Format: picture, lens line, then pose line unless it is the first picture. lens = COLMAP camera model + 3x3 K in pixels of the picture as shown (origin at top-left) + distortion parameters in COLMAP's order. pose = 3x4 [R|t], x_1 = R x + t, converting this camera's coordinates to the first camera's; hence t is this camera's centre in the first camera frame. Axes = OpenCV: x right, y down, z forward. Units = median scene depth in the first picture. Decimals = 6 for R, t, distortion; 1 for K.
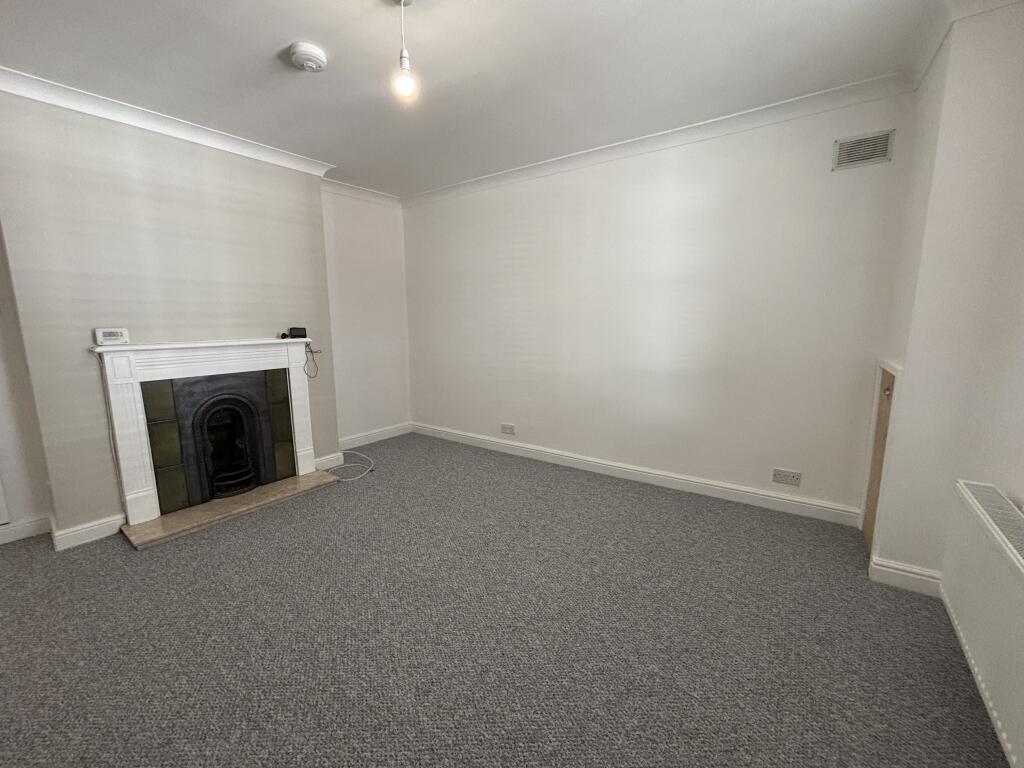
lens RADIAL K [[417.4, 0, 507.7], [0, 417.4, 385.8], [0, 0, 1]] dist [0.001456, 0.000178]
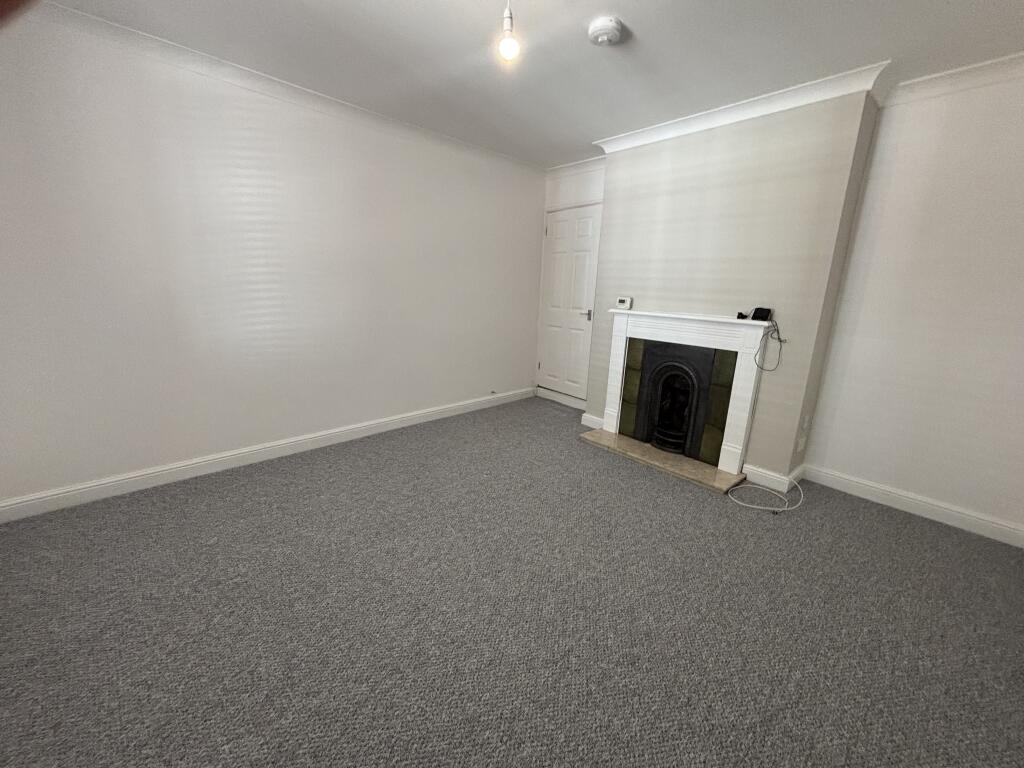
lens RADIAL K [[417.4, 0, 514.0], [0, 417.4, 384.8], [0, 0, 1]] dist [0.001456, 0.000178]
pose [[-0.185178, 0.232571, -0.954788, 0.479726], [-0.194689, 0.943651, 0.267618, -0.134669], [0.963227, 0.235443, -0.129464, 0.737051]]
